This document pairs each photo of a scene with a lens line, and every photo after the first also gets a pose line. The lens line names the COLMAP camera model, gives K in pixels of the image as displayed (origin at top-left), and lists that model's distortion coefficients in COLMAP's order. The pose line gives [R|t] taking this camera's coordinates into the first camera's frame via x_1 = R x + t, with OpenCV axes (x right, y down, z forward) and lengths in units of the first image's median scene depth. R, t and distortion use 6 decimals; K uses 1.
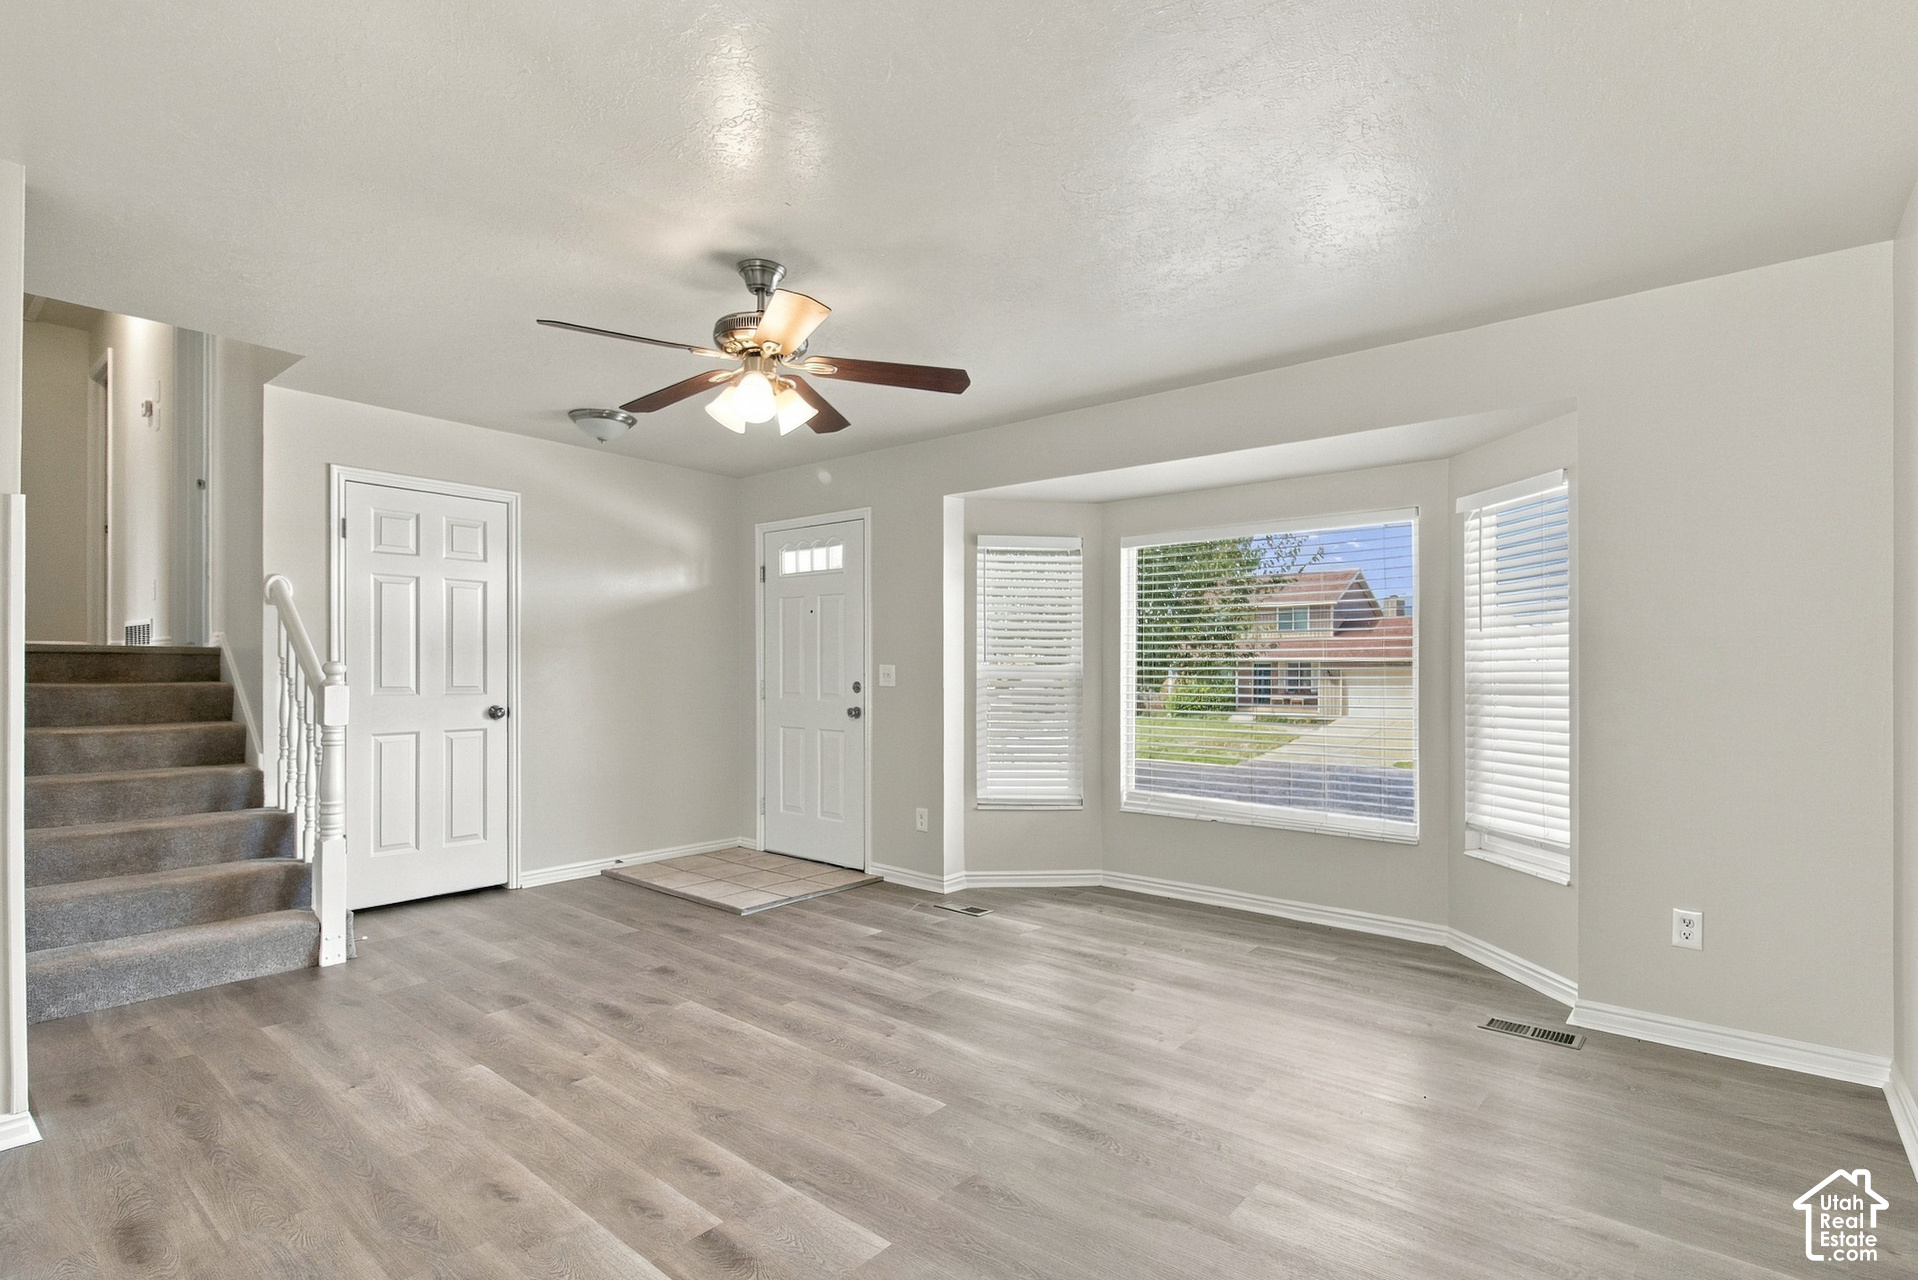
lens RADIAL K [[918.8, 0, 963.8], [0, 918.8, 658.6], [0, 0, 1]] dist [0.000247, 0.000099]
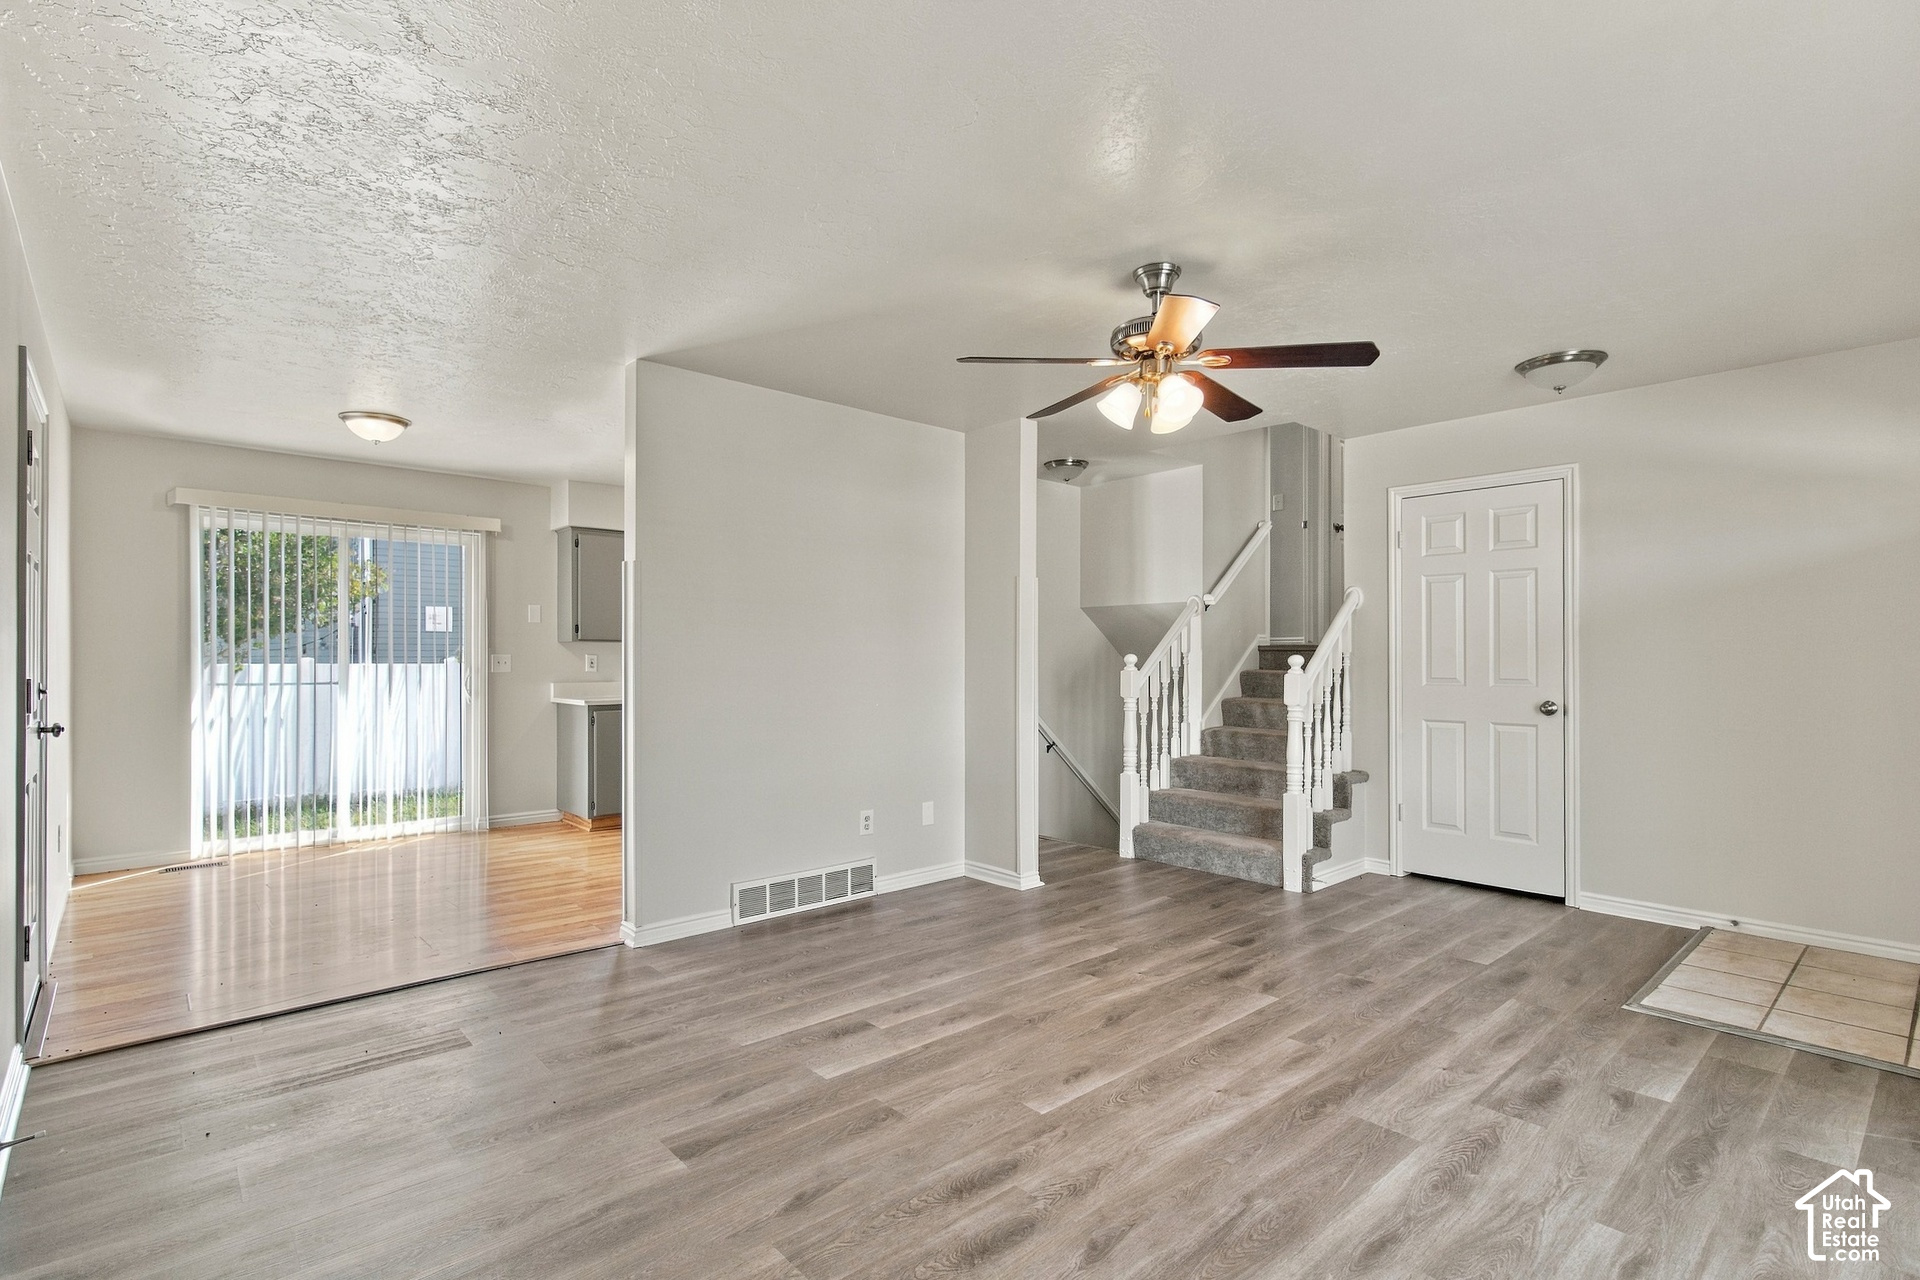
lens RADIAL K [[919.8, 0, 969.5], [0, 919.8, 650.6], [0, 0, 1]] dist [0.000247, 0.000099]
pose [[-0.139487, -0.013019, -0.990138, 0.652046], [0.009039, 0.999855, -0.014420, 0.011571], [0.990183, -0.010961, -0.139349, 0.732908]]
